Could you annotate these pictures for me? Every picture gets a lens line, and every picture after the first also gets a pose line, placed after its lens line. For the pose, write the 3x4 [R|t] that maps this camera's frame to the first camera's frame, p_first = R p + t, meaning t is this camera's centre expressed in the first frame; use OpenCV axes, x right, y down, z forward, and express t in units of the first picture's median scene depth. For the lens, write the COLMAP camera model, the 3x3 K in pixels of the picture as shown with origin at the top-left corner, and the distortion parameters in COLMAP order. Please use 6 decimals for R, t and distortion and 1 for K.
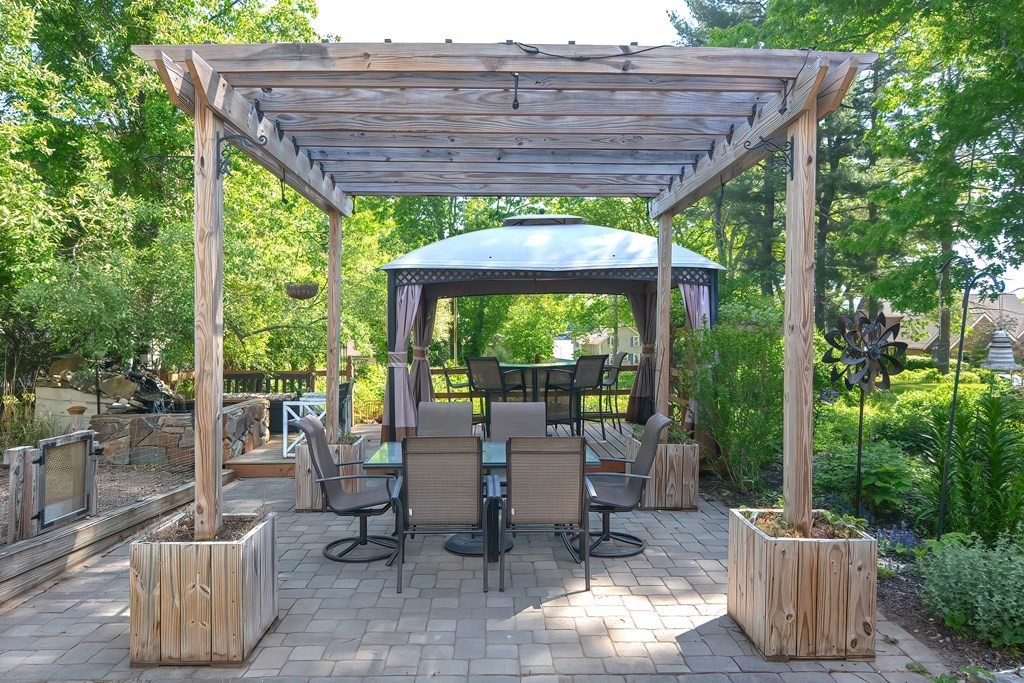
lens RADIAL K [[701.3, 0, 512.0], [0, 701.3, 341.5], [0, 0, 1]] dist [-0.000152, -0.001169]
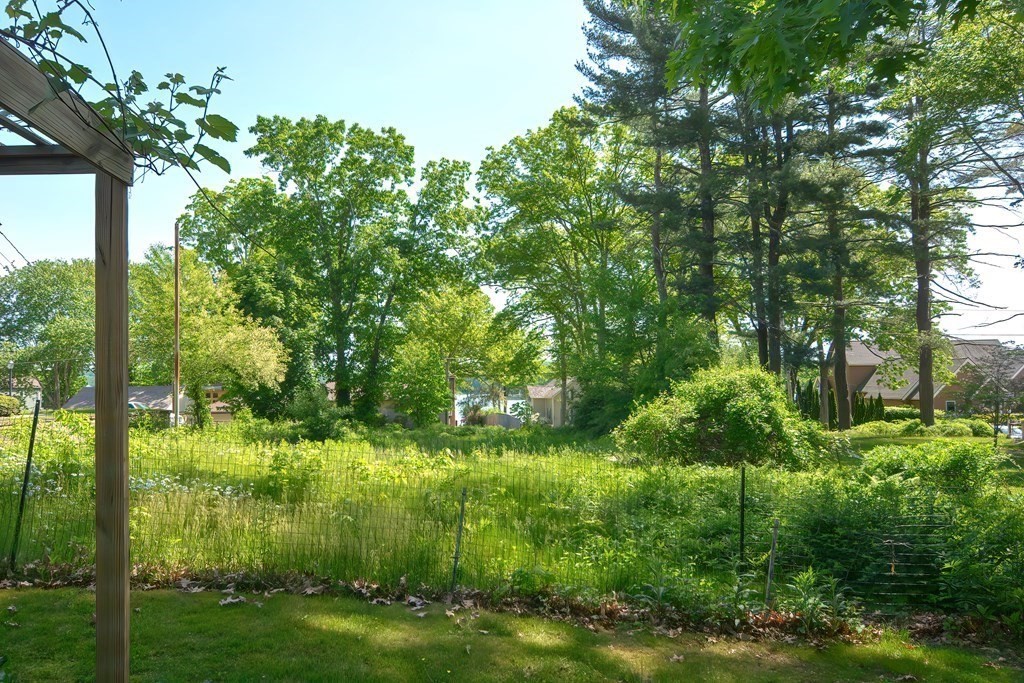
lens RADIAL K [[707.4, 0, 500.1], [0, 707.4, 353.3], [0, 0, 1]] dist [0.002045, 0.001704]
pose [[0.999873, -0.006726, 0.014478, 0.117921], [0.007658, 0.997836, -0.065310, 0.014080], [-0.014007, 0.065412, 0.997760, 0.198668]]
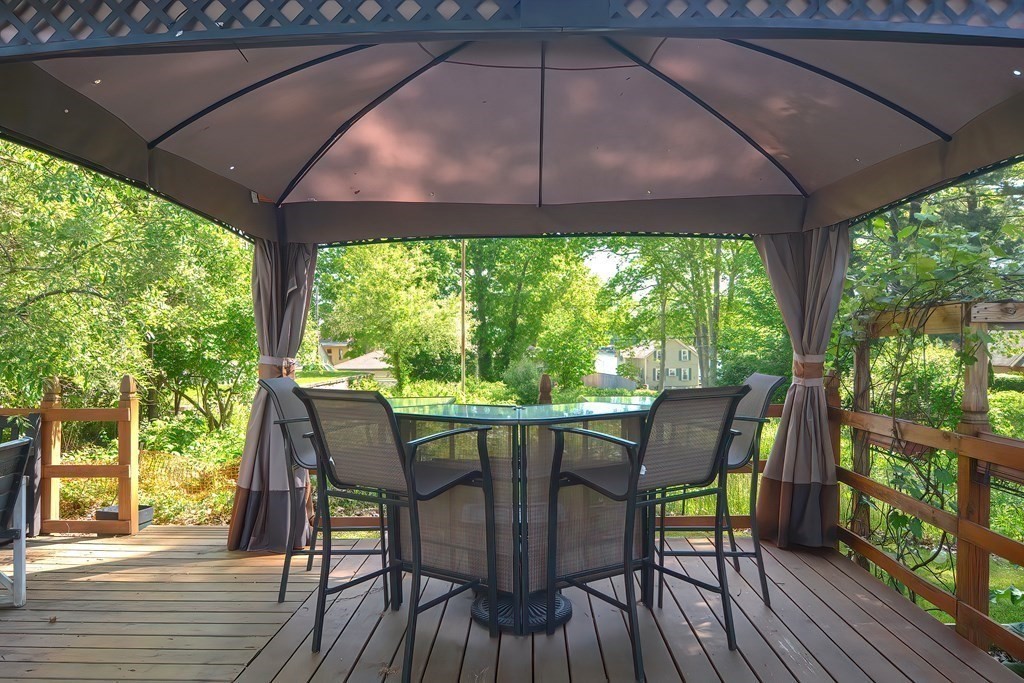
lens RADIAL K [[701.3, 0, 512.0], [0, 701.3, 341.5], [0, 0, 1]] dist [-0.000152, -0.001169]
pose [[0.998125, 0.005909, -0.060919, 0.010618], [-0.007066, 0.999798, -0.018803, 0.001218], [0.060796, 0.019198, 0.997966, 0.138963]]
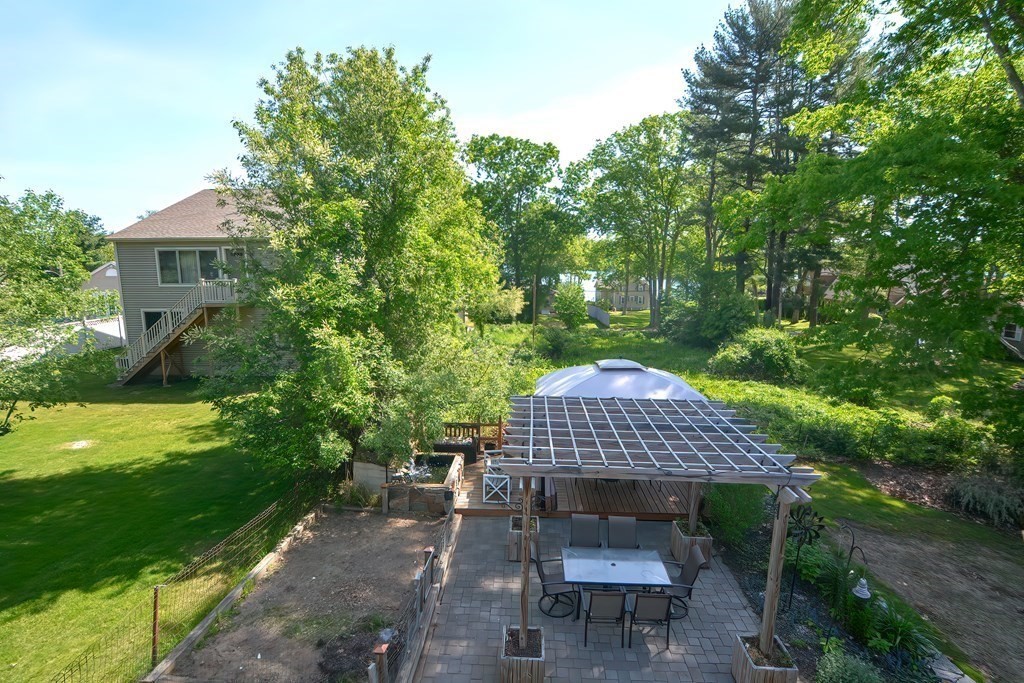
lens RADIAL K [[495.1, 0, 516.2], [0, 495.1, 340.4], [0, 0, 1]] dist [0.016822, -0.024288]
pose [[0.998055, 0.022488, -0.058138, -0.031239], [-0.014007, 0.989714, 0.142372, -0.085867], [0.060741, -0.141280, 0.988104, -0.048763]]
